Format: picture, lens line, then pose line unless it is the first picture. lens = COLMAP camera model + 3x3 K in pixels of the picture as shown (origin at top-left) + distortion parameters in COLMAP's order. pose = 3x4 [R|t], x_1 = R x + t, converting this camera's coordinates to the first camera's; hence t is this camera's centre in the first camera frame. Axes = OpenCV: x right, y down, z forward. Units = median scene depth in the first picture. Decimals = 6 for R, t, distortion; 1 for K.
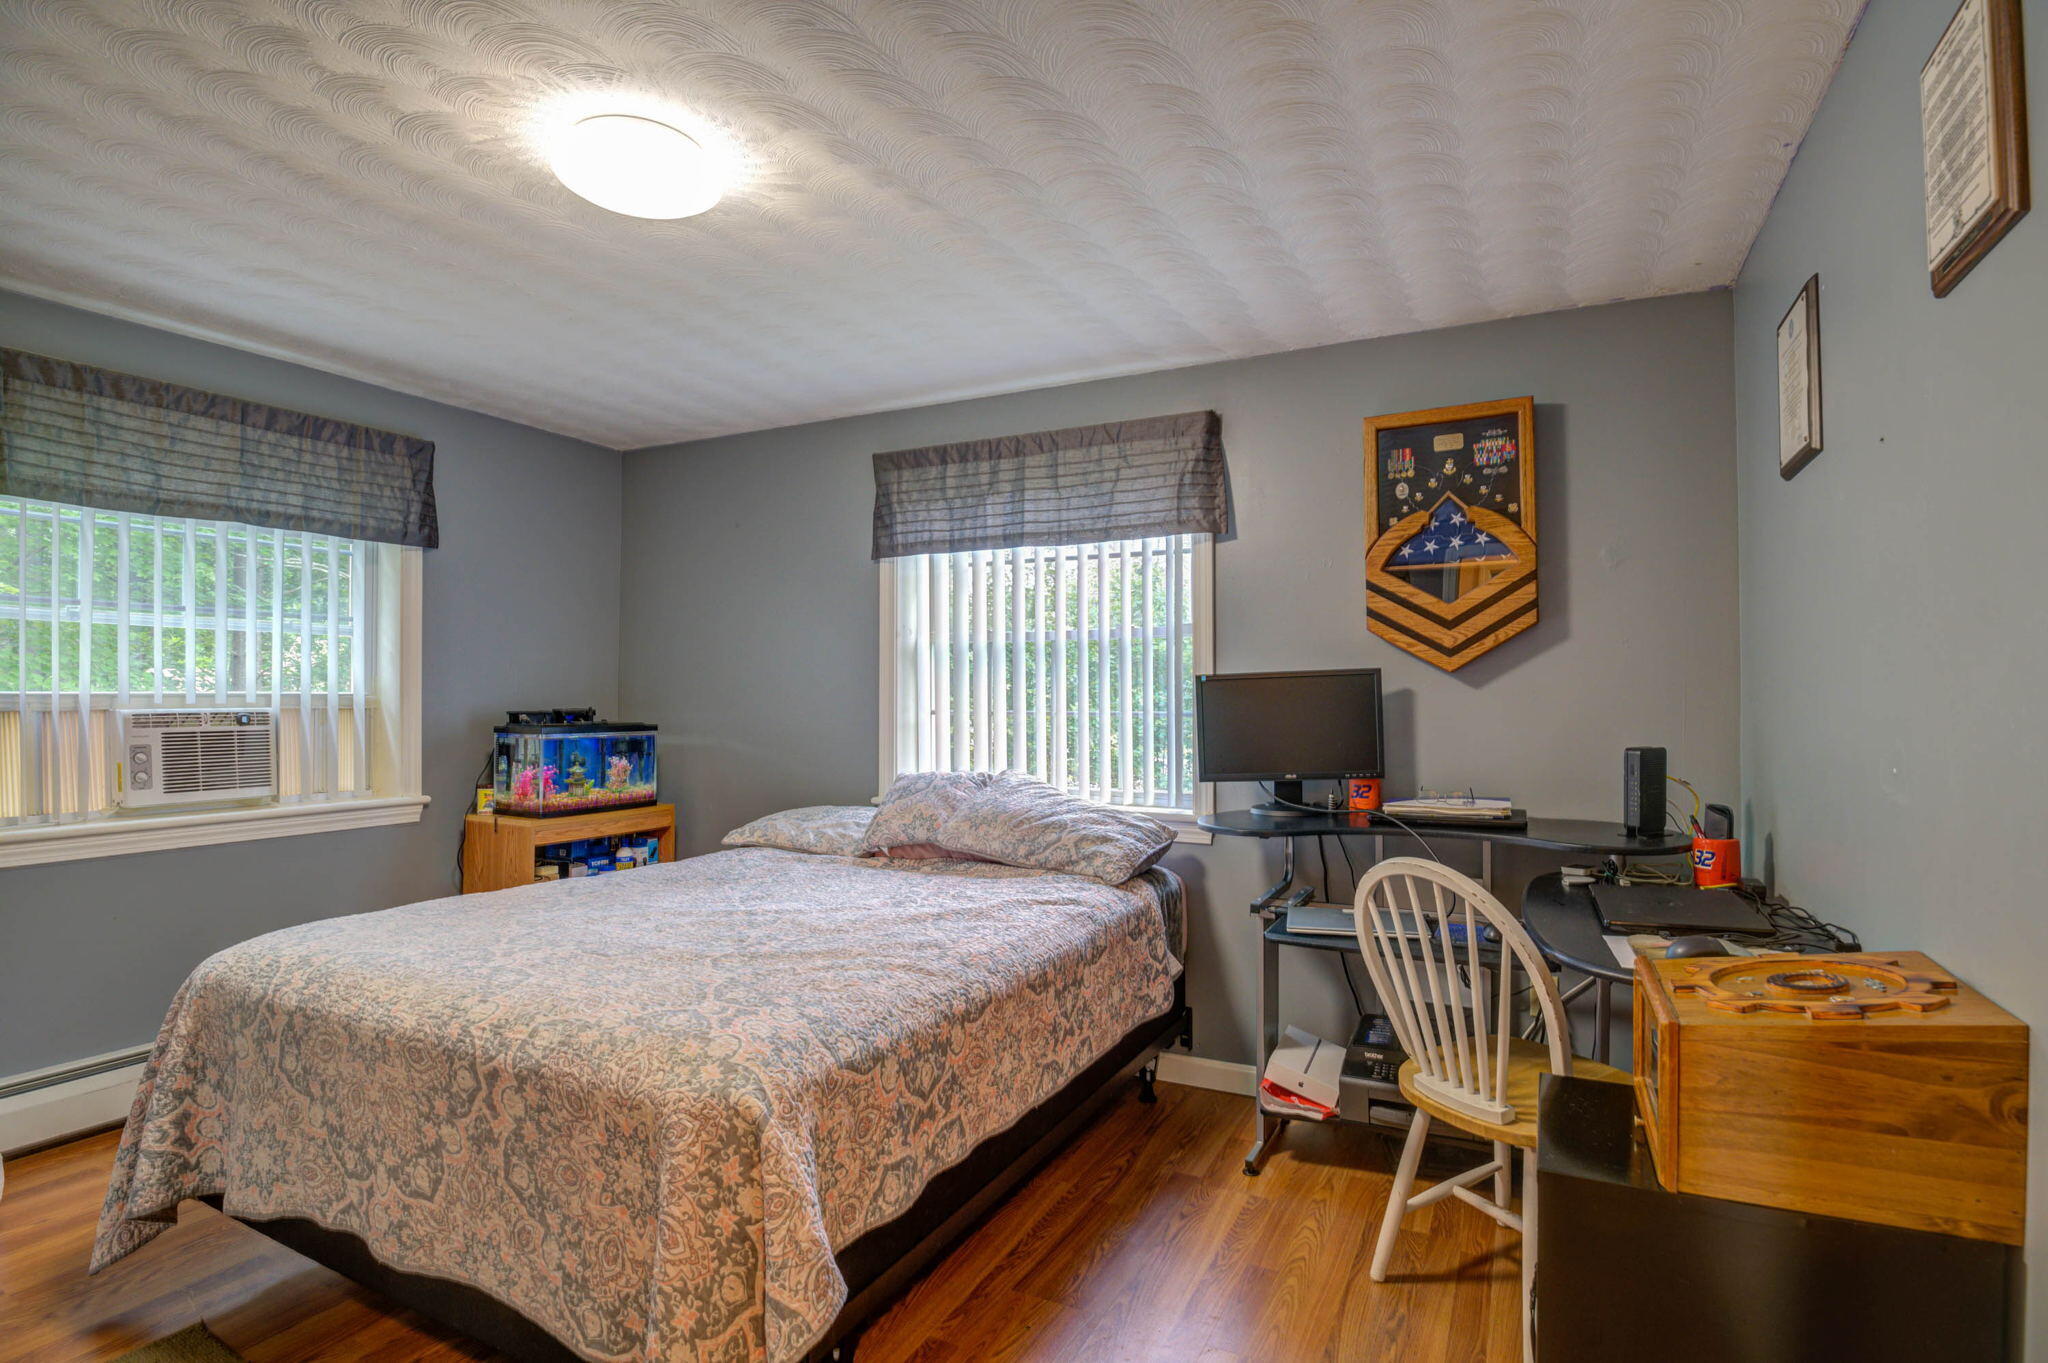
lens RADIAL K [[990.0, 0, 1023.5], [0, 990.0, 689.8], [0, 0, 1]] dist [-0.023711, -0.001263]
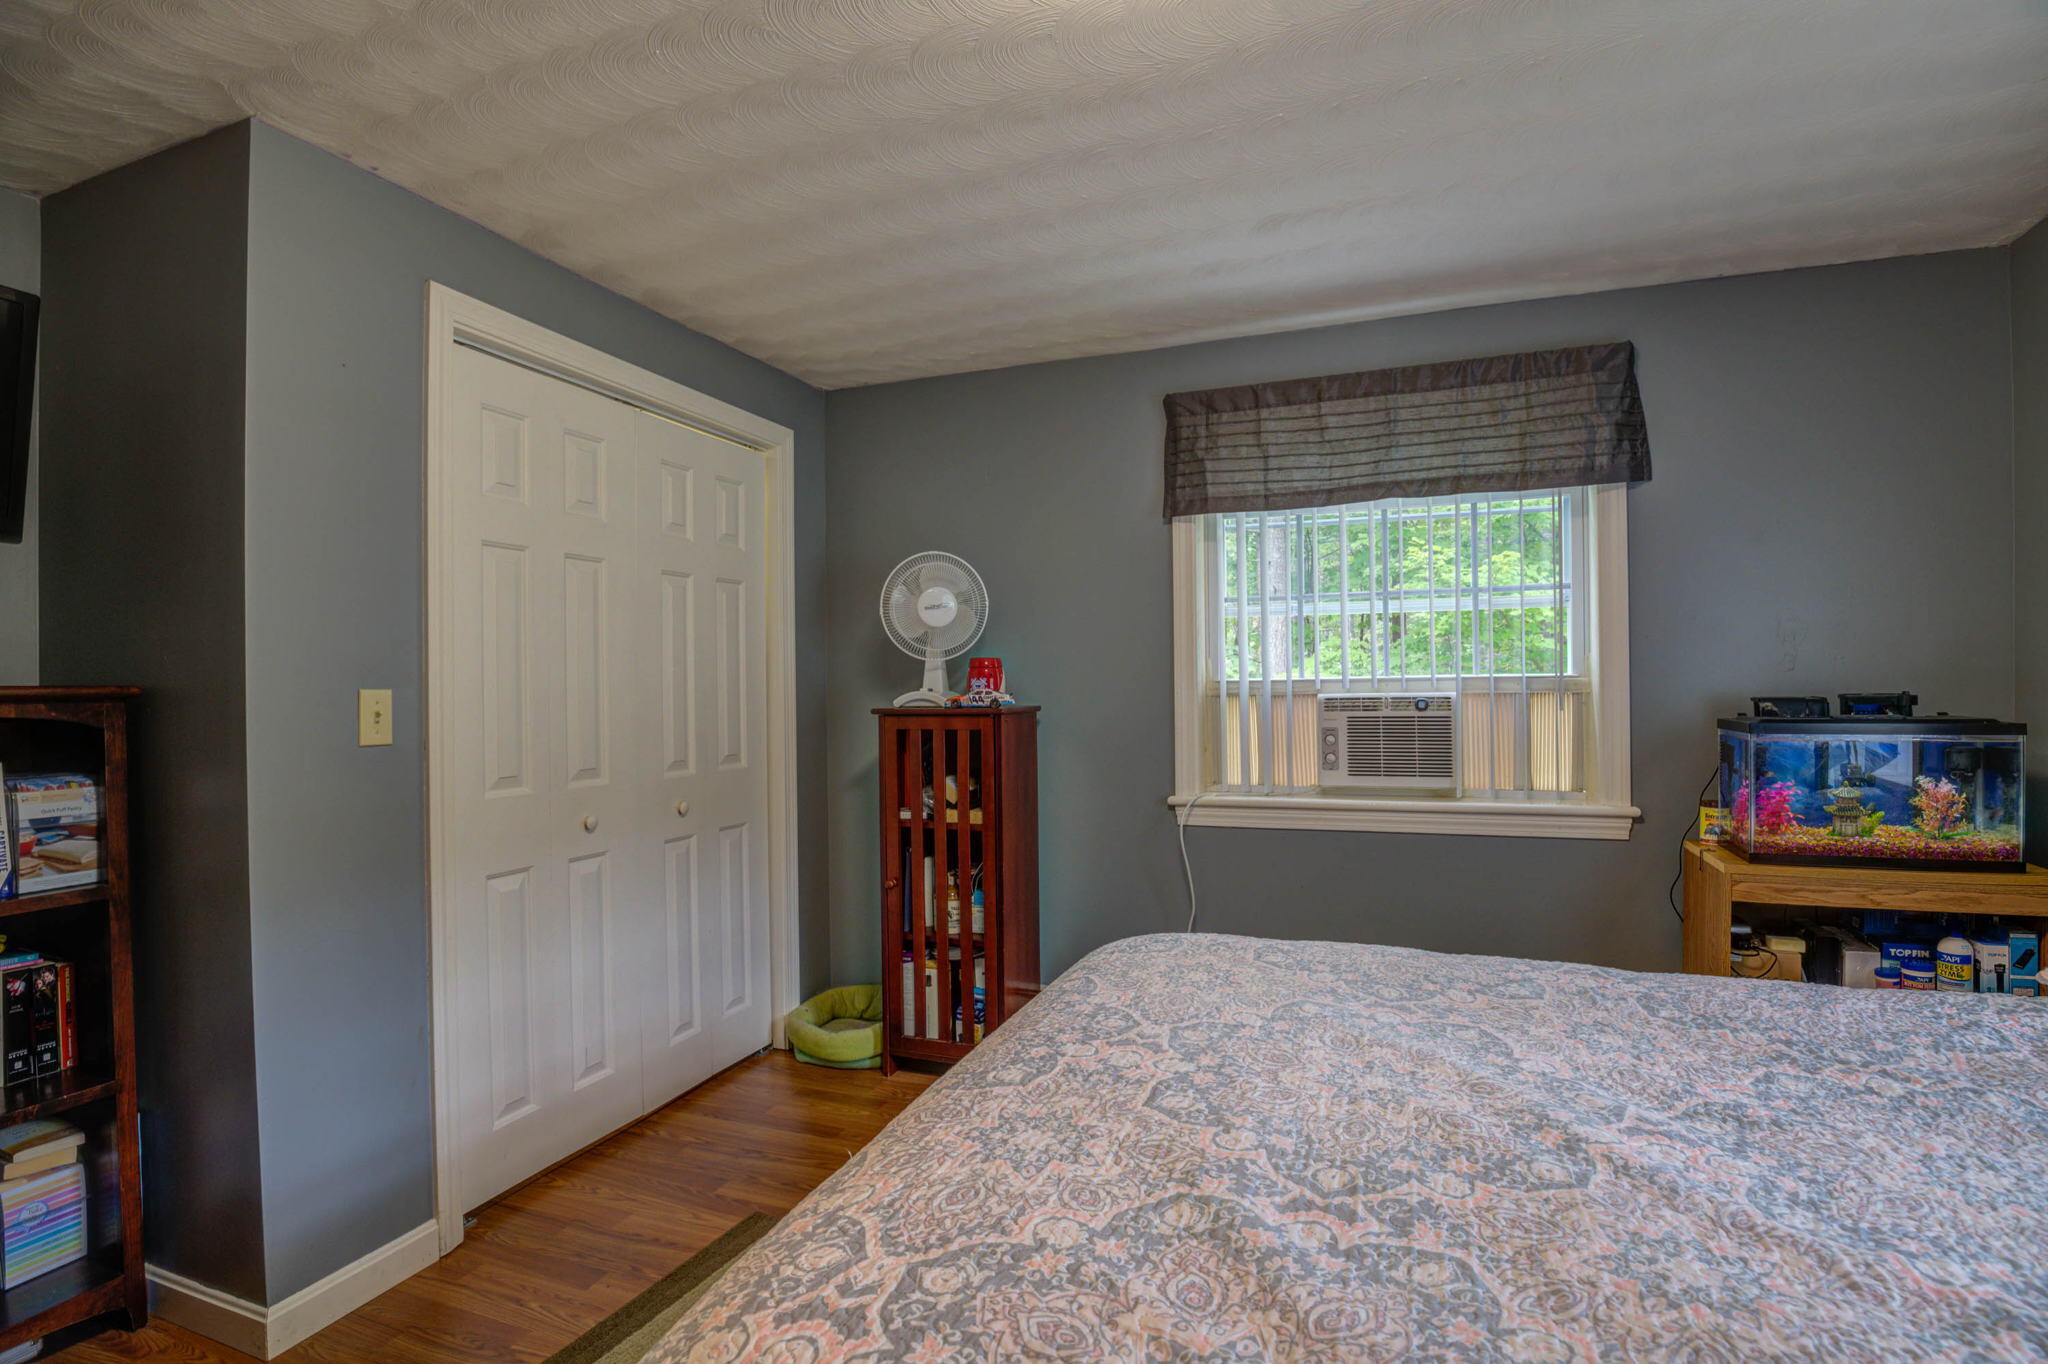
lens RADIAL K [[990.0, 0, 1023.2], [0, 990.0, 688.9], [0, 0, 1]] dist [-0.023711, -0.001263]
pose [[0.123456, -0.002570, -0.992347, 0.091678], [0.019704, 0.999806, -0.000138, 0.006915], [0.992154, -0.019536, 0.123482, 0.448934]]
